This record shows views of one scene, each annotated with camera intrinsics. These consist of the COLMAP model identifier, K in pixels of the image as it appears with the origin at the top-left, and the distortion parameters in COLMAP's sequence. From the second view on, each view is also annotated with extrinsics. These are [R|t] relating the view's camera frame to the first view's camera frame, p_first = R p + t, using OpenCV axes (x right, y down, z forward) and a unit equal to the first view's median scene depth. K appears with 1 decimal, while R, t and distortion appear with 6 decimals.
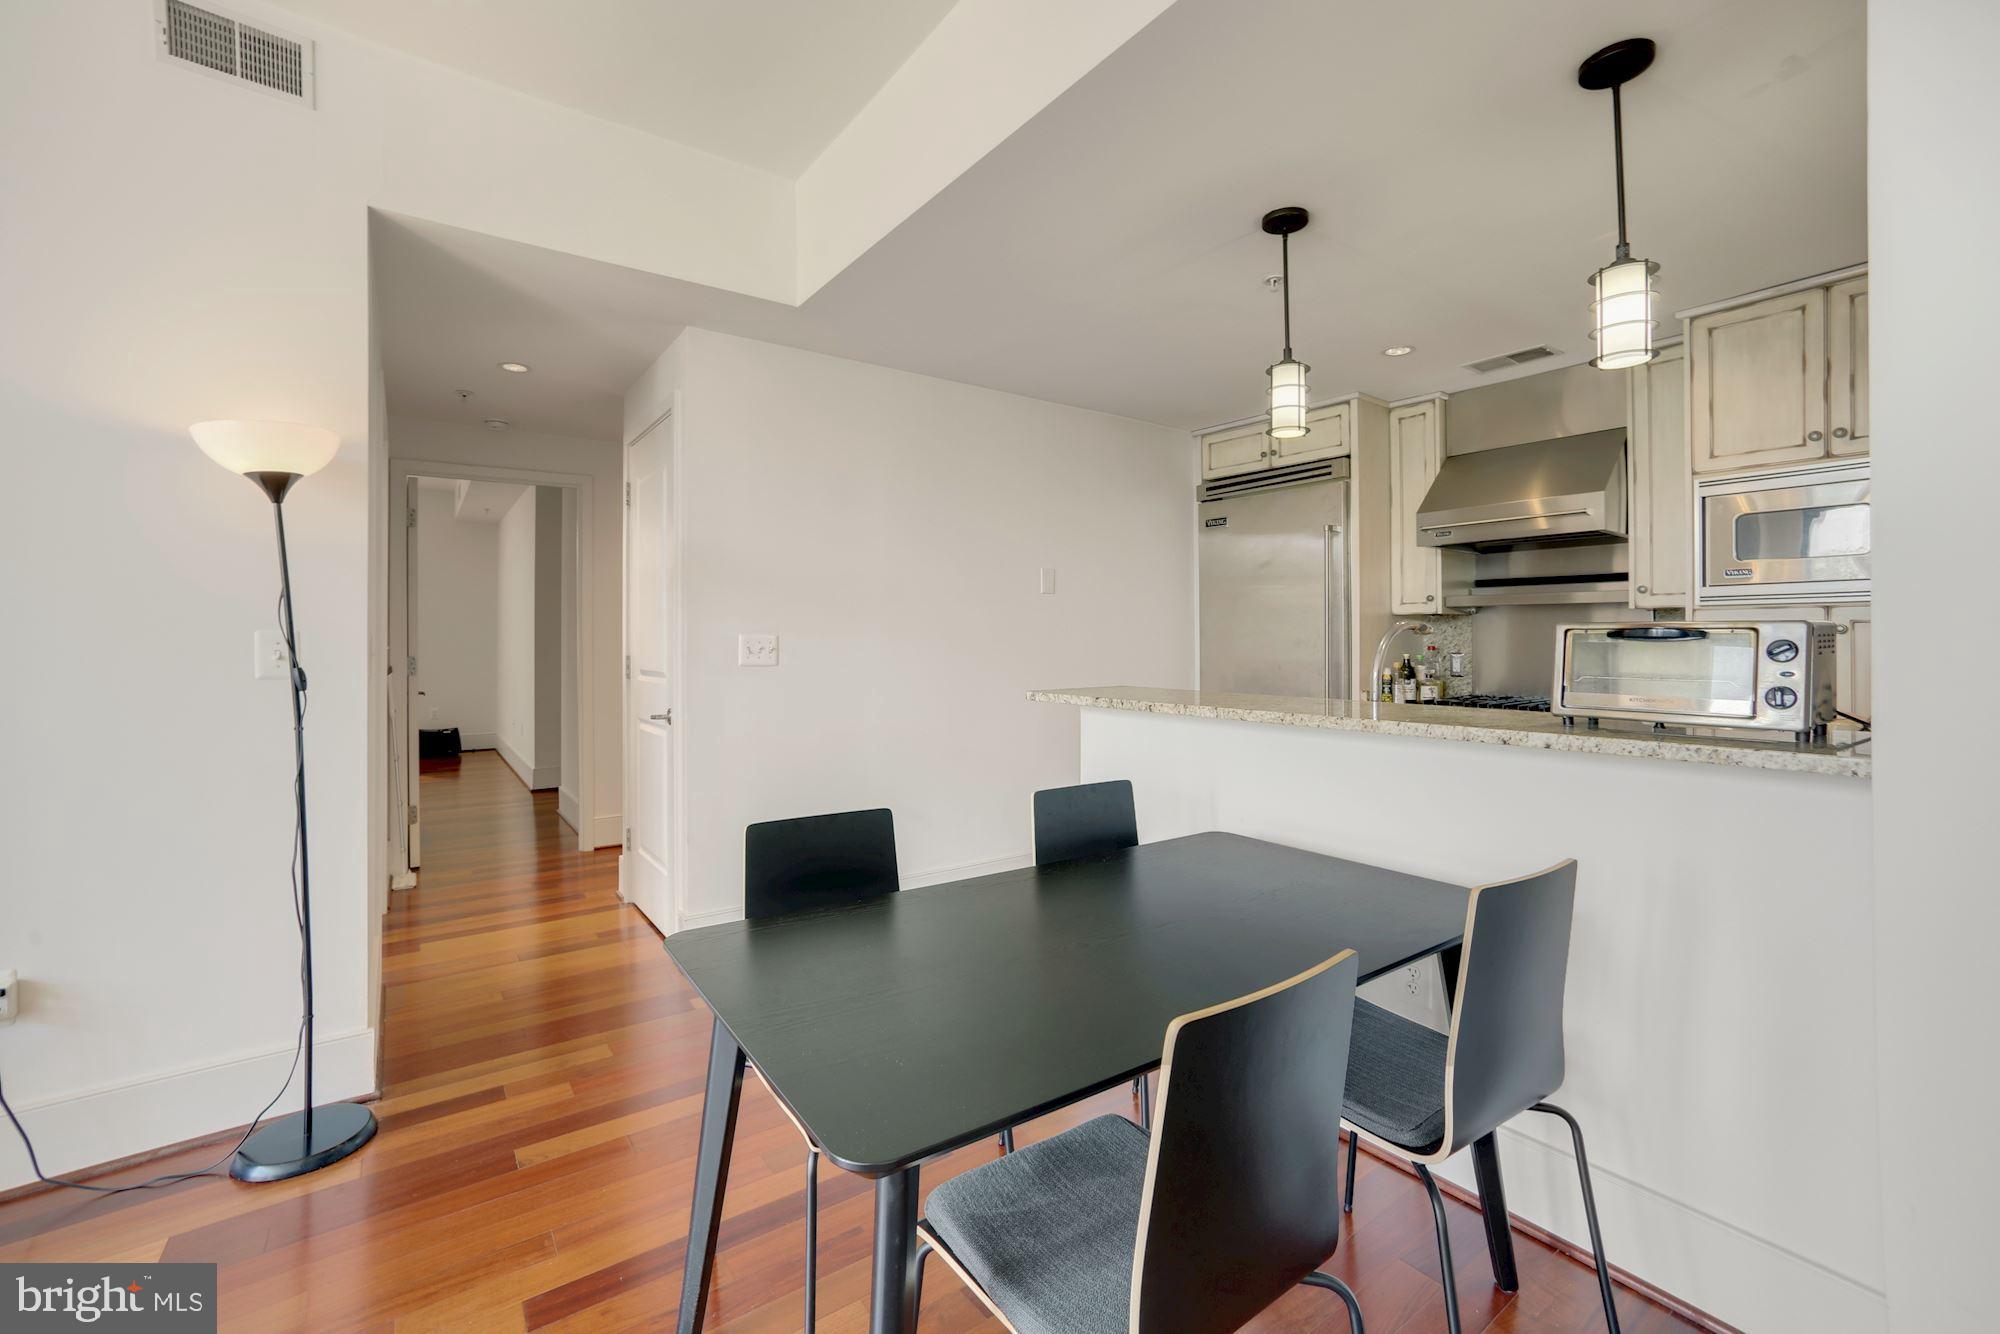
lens RADIAL K [[847.6, 0, 993.4], [0, 847.6, 635.9], [0, 0, 1]] dist [-0.057778, 0.026563]
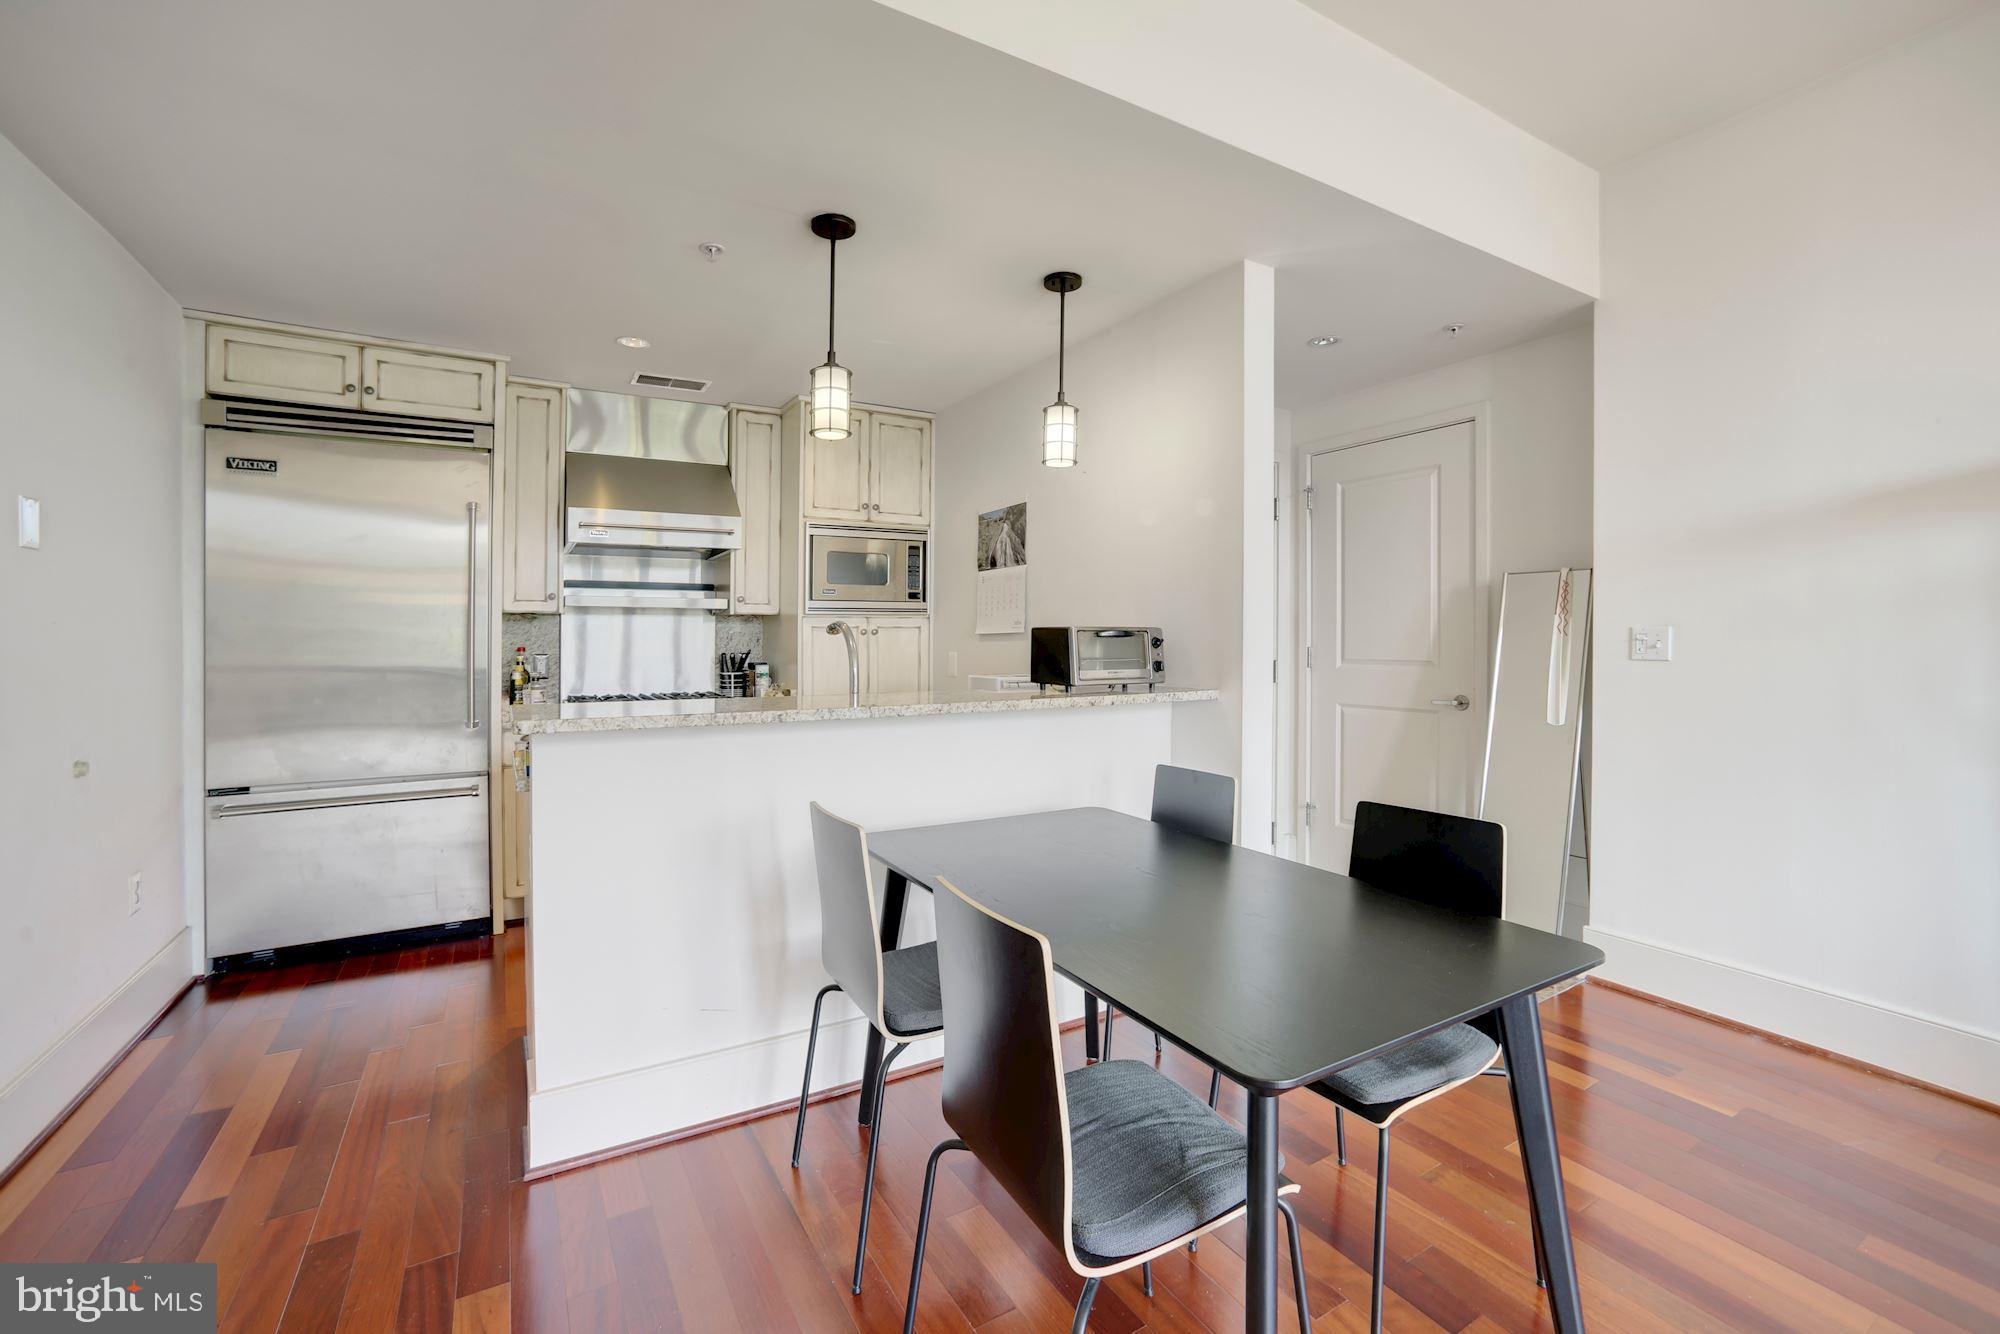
lens RADIAL K [[847.6, 0, 993.4], [0, 847.6, 635.9], [0, 0, 1]] dist [-0.057778, 0.026563]
pose [[0.098061, 0.004187, 0.995172, -0.505054], [0.000299, 0.999991, -0.004237, 0.005270], [-0.995180, 0.000713, 0.098059, 0.557776]]
